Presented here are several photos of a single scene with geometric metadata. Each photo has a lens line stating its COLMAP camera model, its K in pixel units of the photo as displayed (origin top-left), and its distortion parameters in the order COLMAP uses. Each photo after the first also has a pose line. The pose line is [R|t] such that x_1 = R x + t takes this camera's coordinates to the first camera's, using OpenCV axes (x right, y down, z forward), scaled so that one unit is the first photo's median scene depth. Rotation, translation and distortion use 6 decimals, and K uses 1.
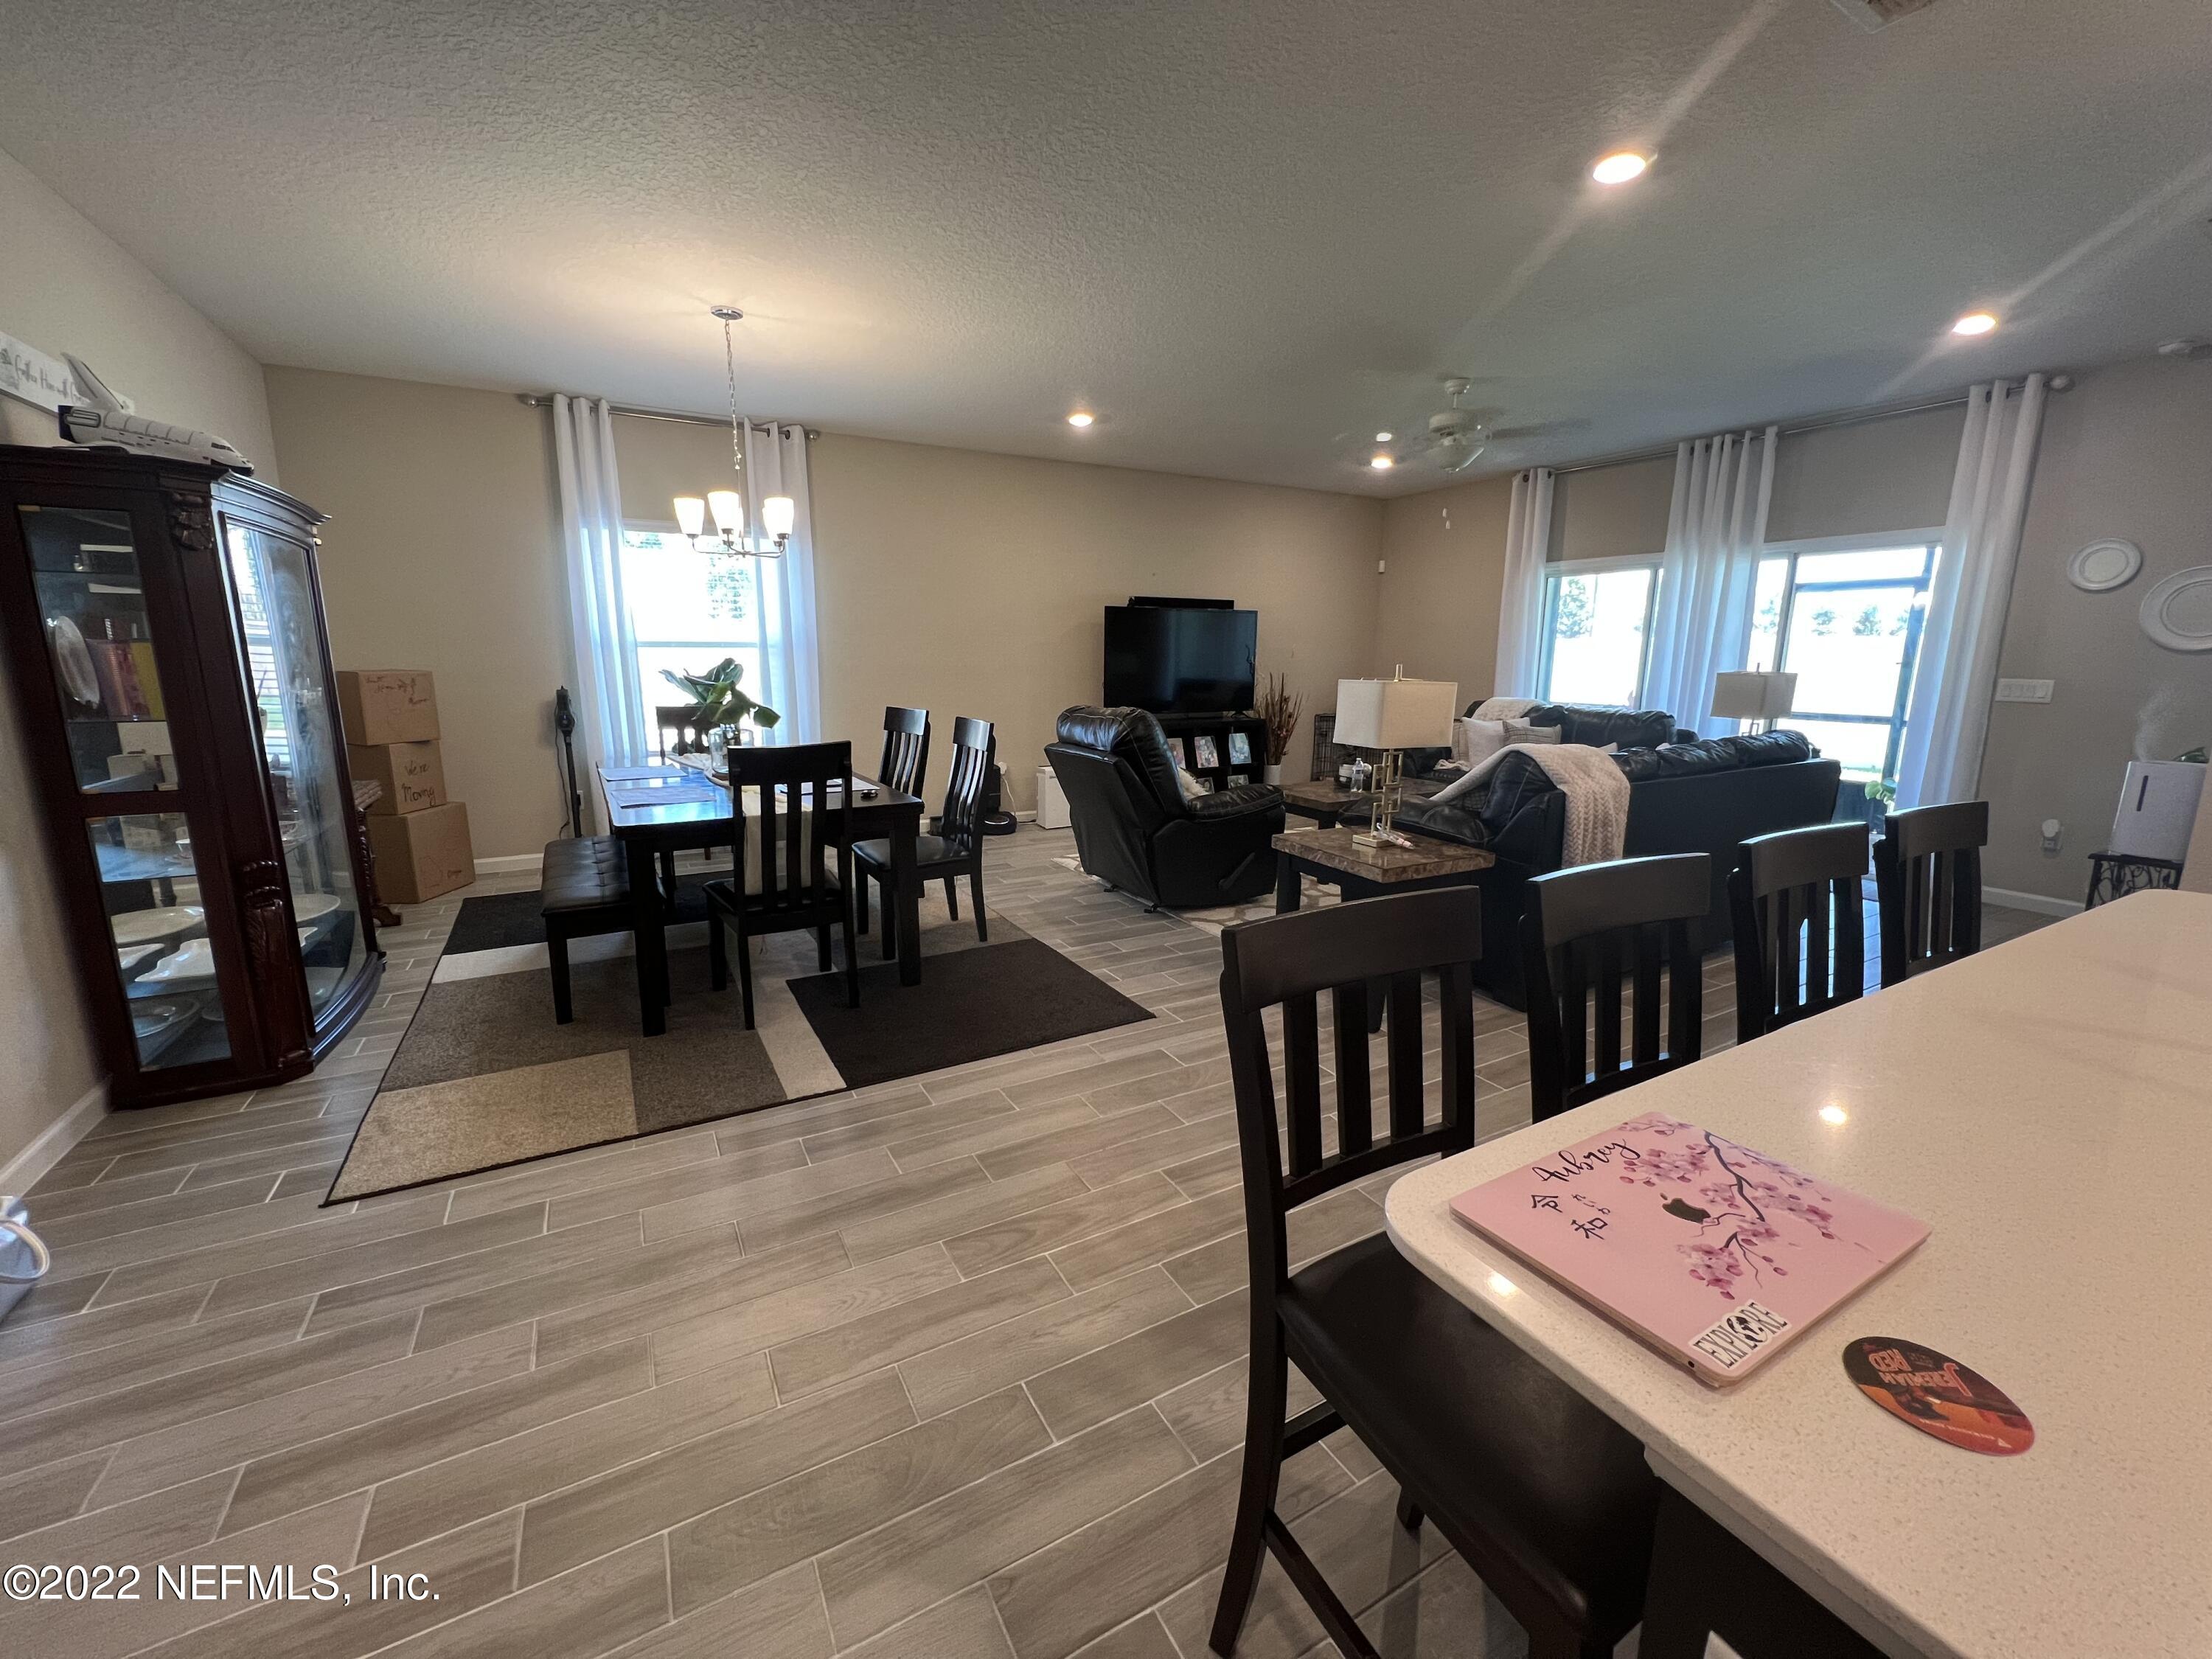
lens RADIAL K [[886.1, 0, 1103.1], [0, 886.1, 824.2], [0, 0, 1]] dist [-0.001048, 0.000413]
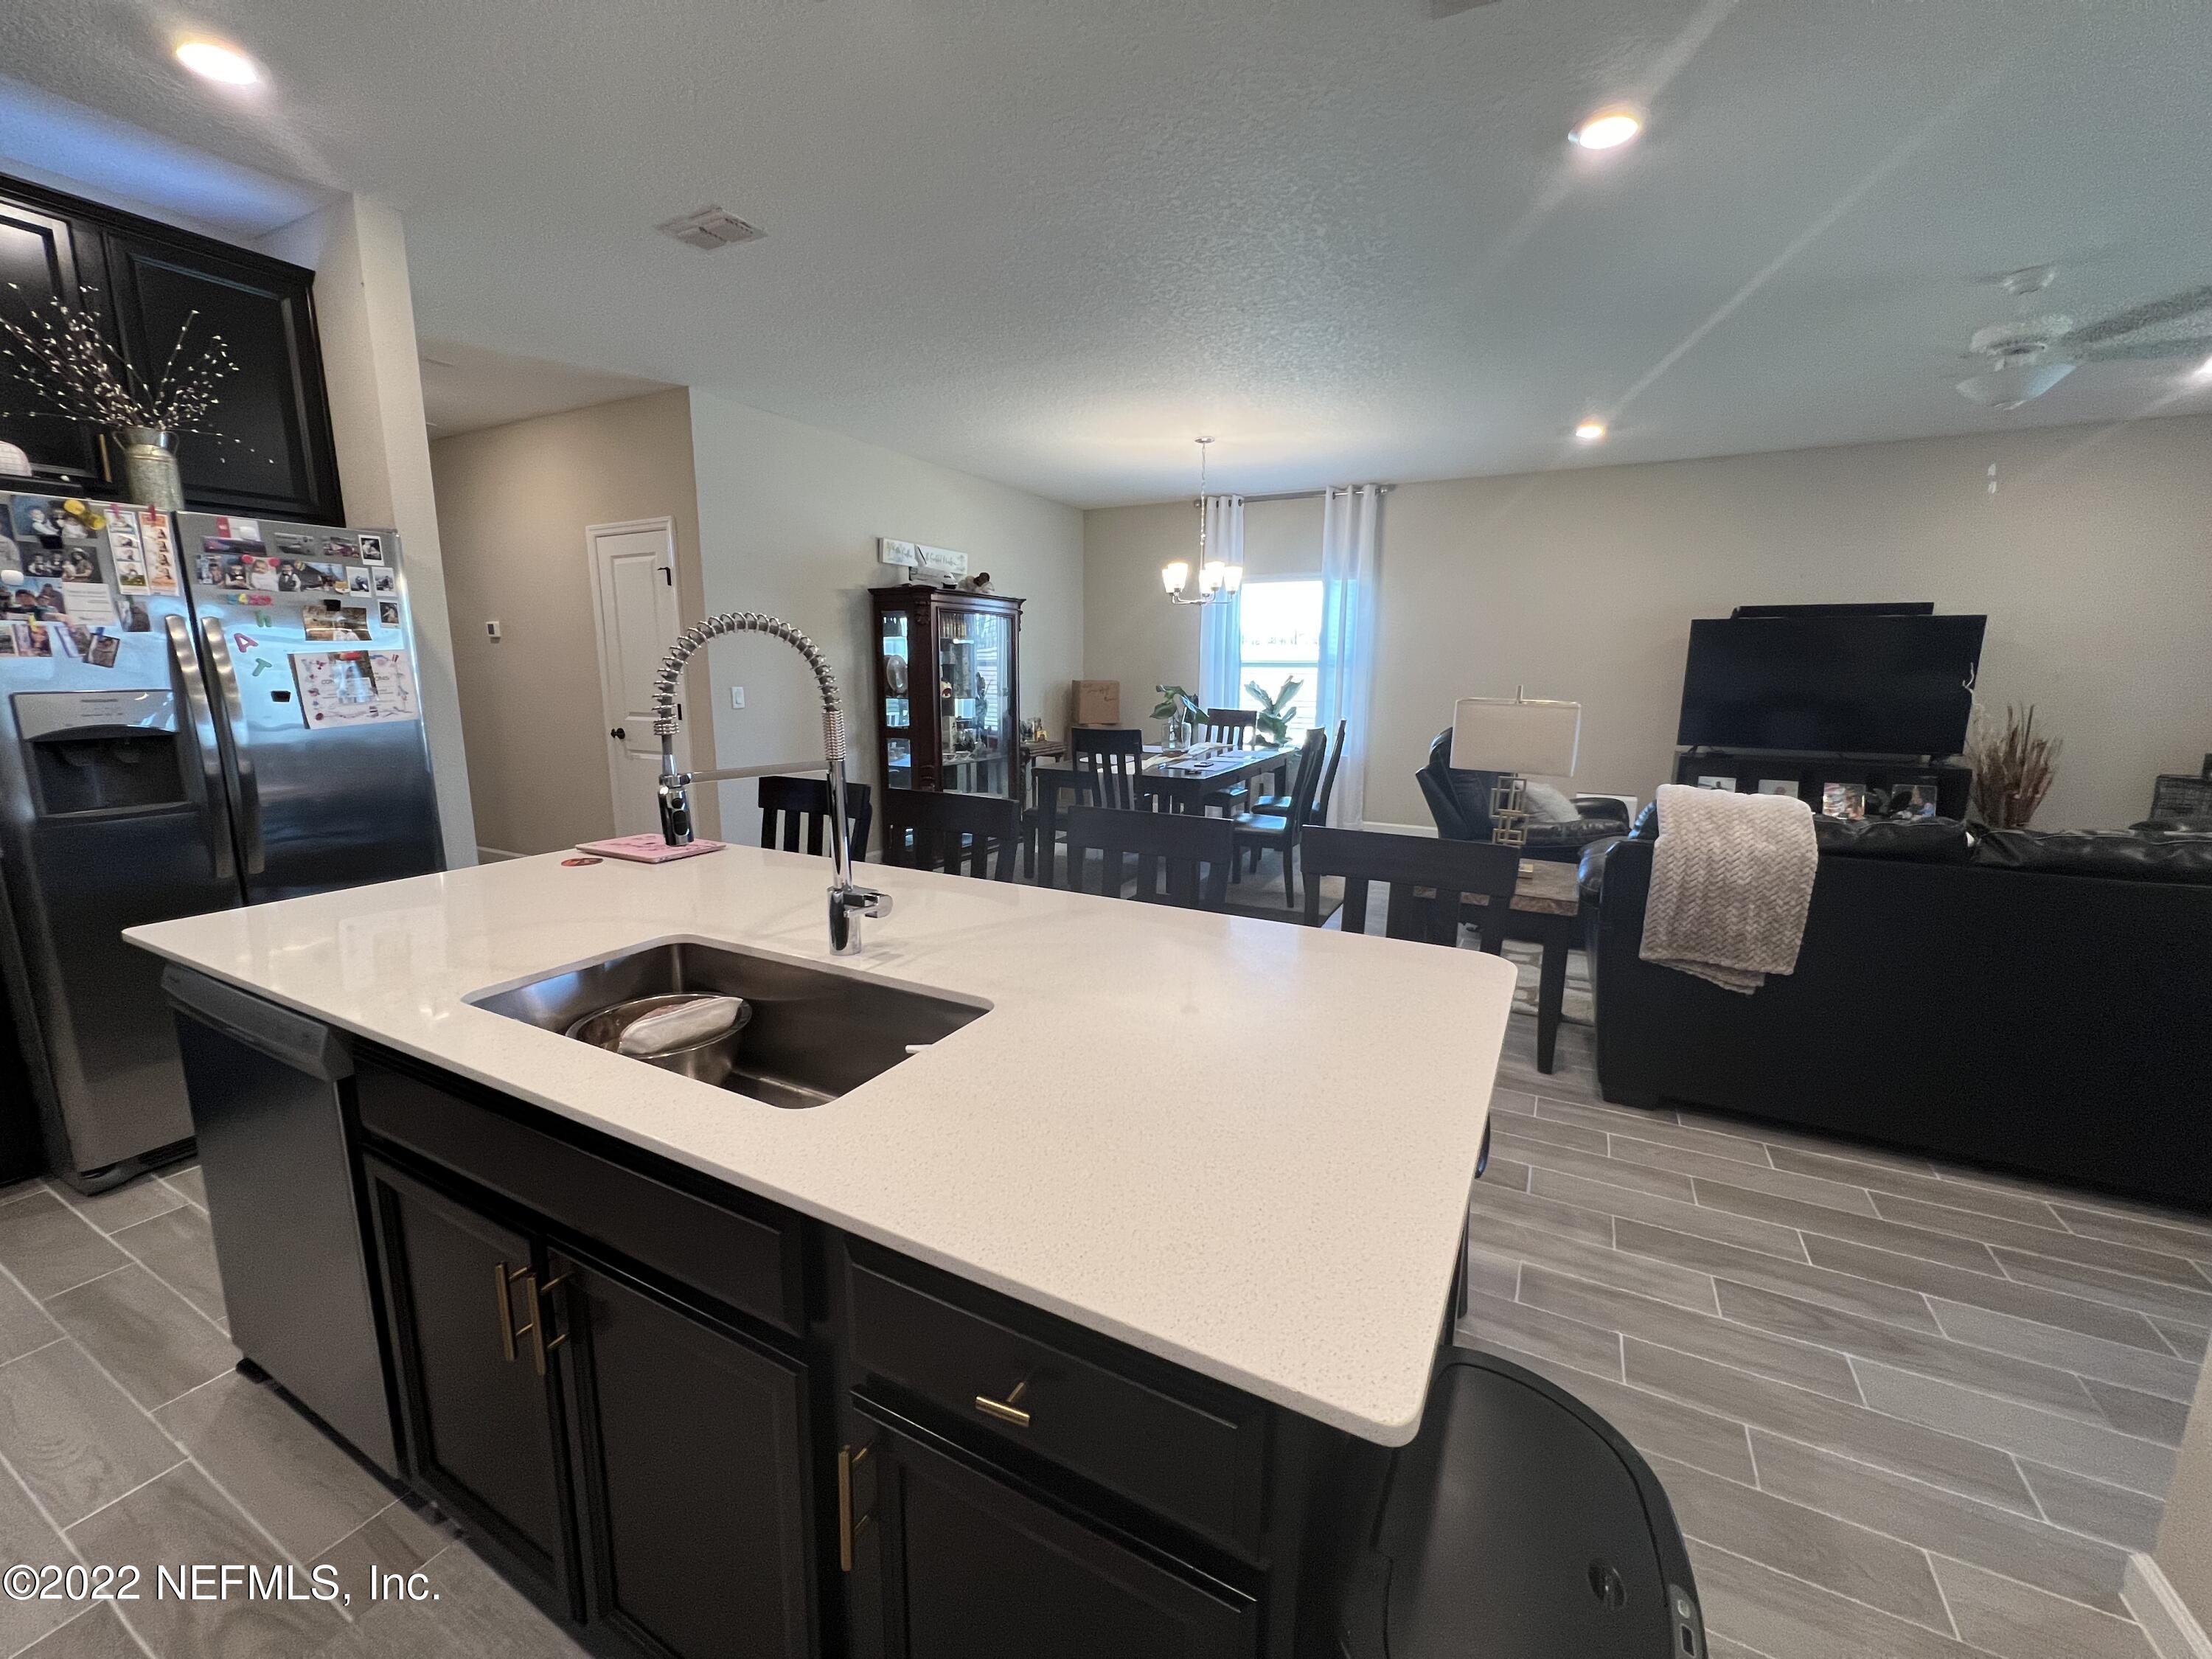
lens RADIAL K [[886.1, 0, 1103.1], [0, 886.1, 824.2], [0, 0, 1]] dist [-0.001048, 0.000413]
pose [[0.541847, 0.145913, -0.827714, 0.650523], [-0.164380, 0.984194, 0.065890, -0.015863], [0.824246, 0.100357, 0.557268, 0.085568]]
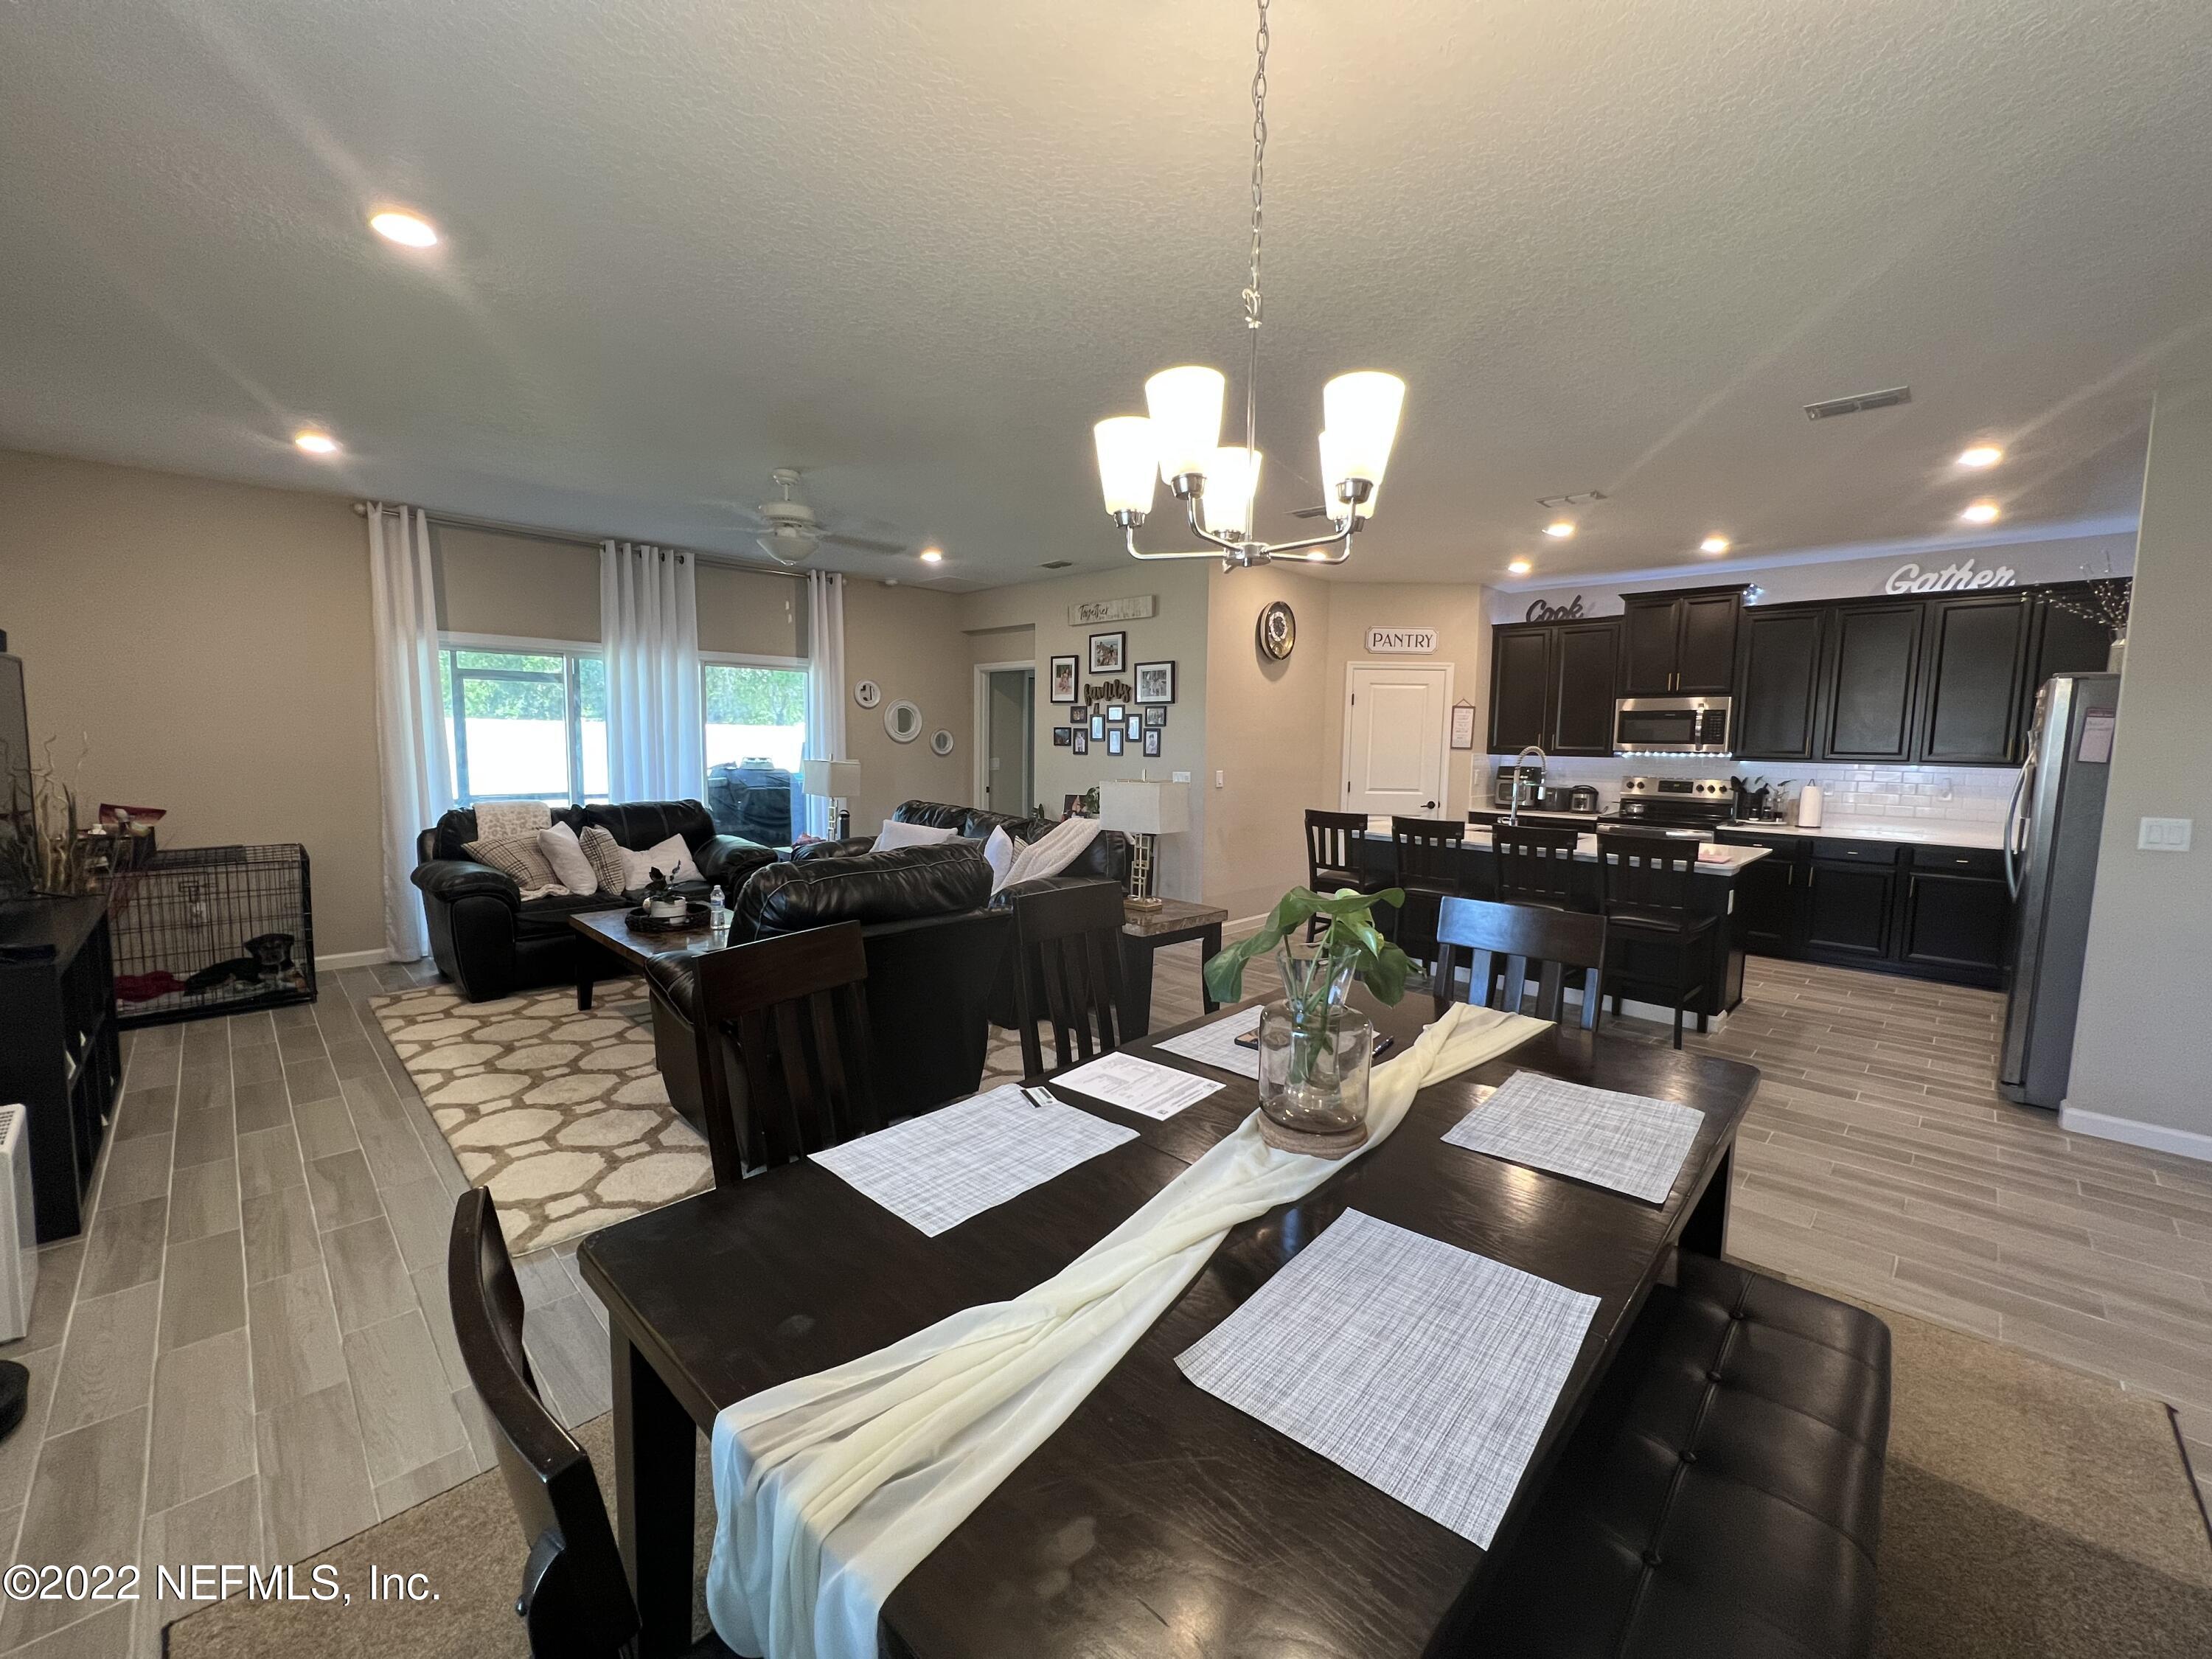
lens RADIAL K [[886.1, 0, 1103.1], [0, 886.1, 824.2], [0, 0, 1]] dist [-0.001048, 0.000413]
pose [[-0.273354, -0.103967, 0.956278, -0.653583], [0.168033, 0.973695, 0.153893, -0.224643], [-0.947123, 0.202753, -0.248693, 1.008796]]
